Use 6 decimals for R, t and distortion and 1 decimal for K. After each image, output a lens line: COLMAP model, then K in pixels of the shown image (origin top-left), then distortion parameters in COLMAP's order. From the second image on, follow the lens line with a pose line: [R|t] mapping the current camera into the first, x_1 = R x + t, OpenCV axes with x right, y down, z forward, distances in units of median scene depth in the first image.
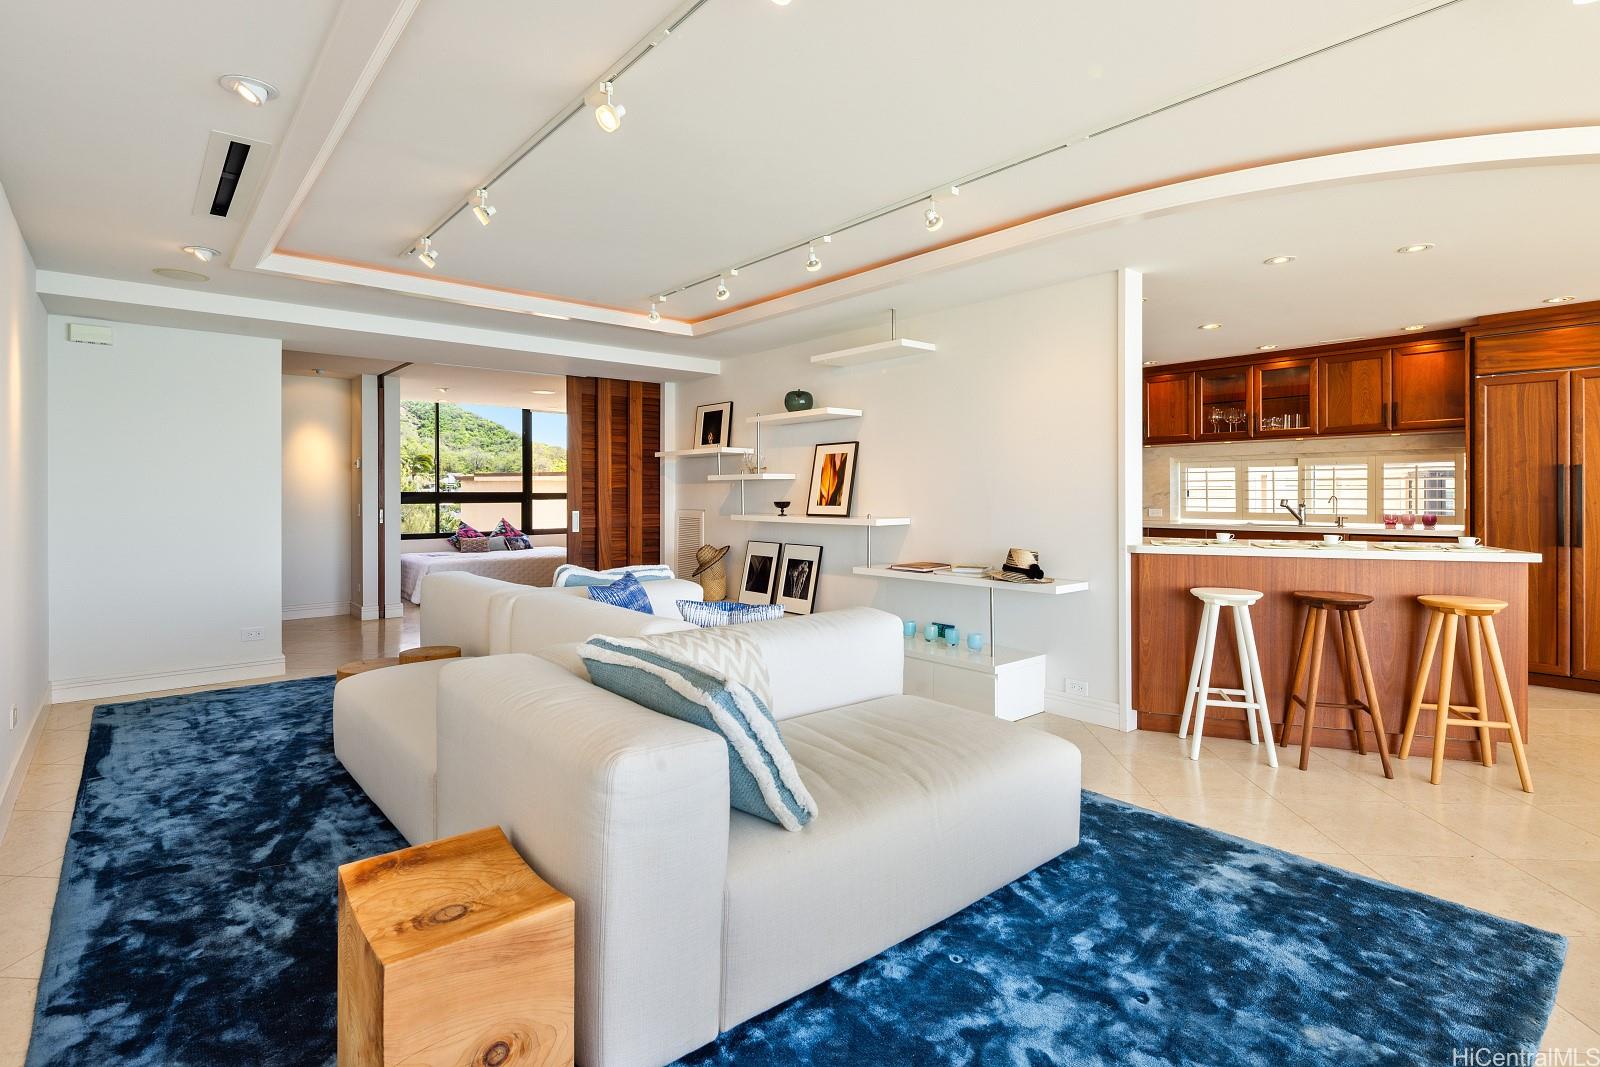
lens RADIAL K [[784.0, 0, 781.1], [0, 784.0, 494.0], [0, 0, 1]] dist [-0.009376, 0.002640]
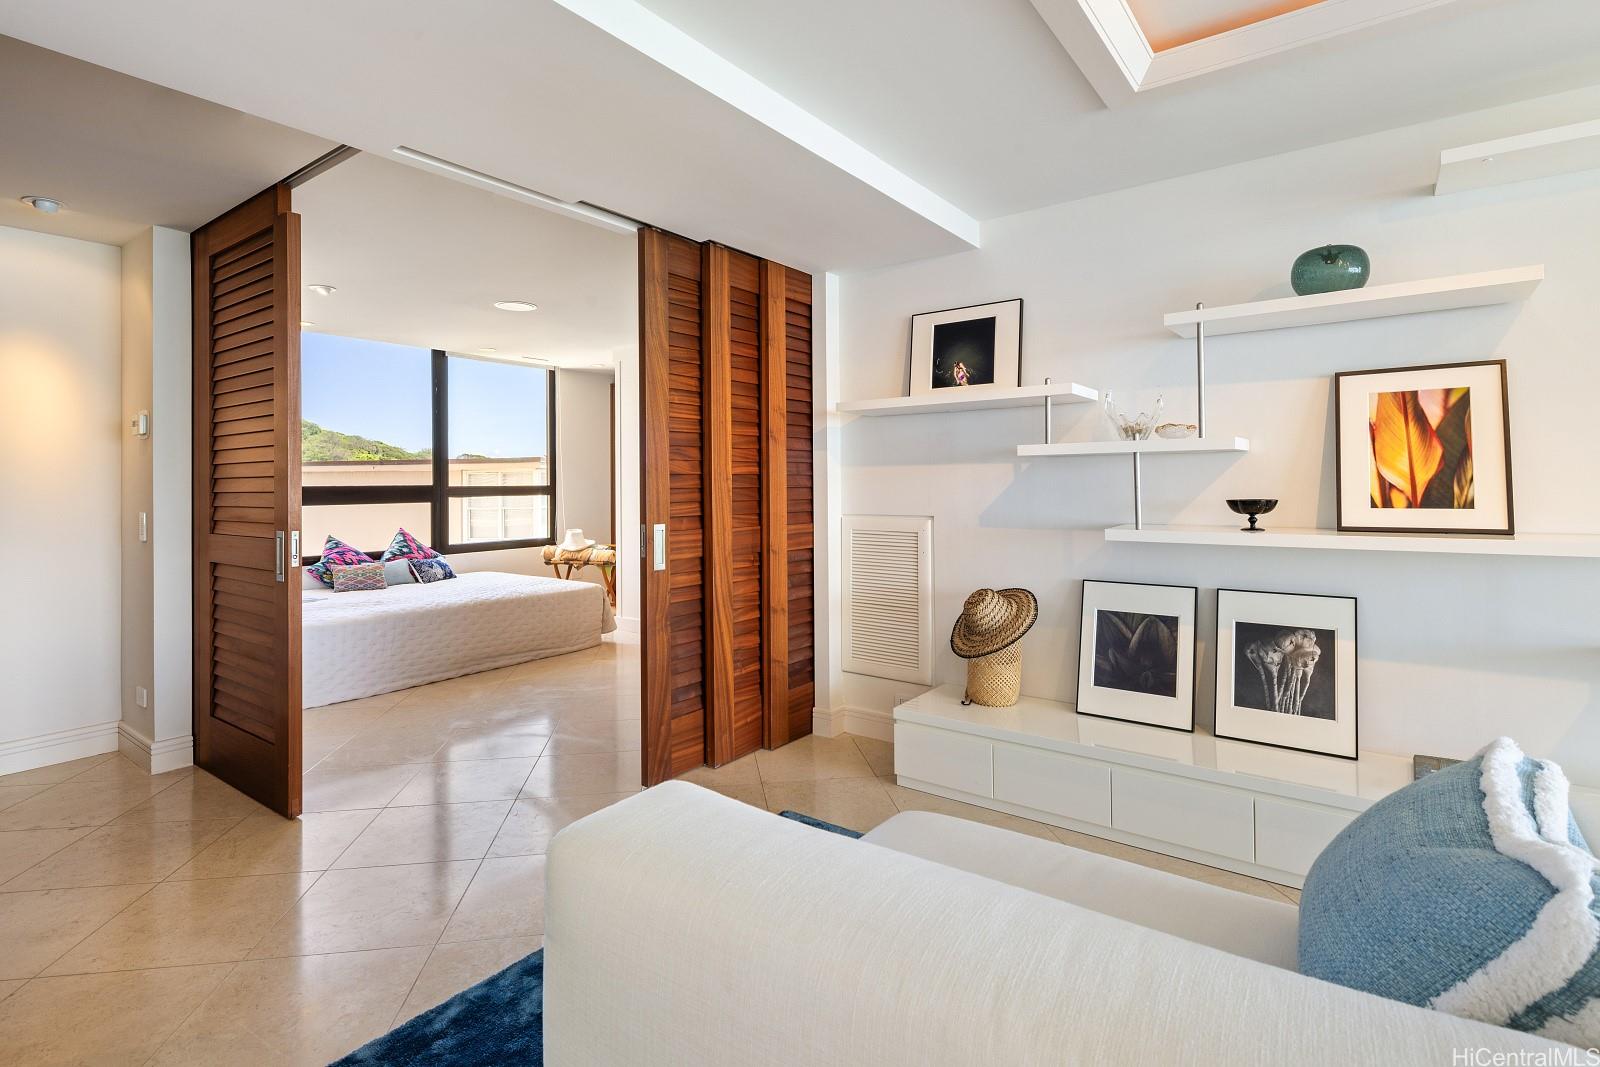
lens RADIAL K [[784.0, 0, 774.2], [0, 784.0, 480.7], [0, 0, 1]] dist [-0.009376, 0.002640]
pose [[0.976276, -0.005669, 0.216457, -0.294677], [0.007176, 0.999955, -0.006178, -0.000213], [-0.216413, 0.007585, 0.976273, 0.502389]]
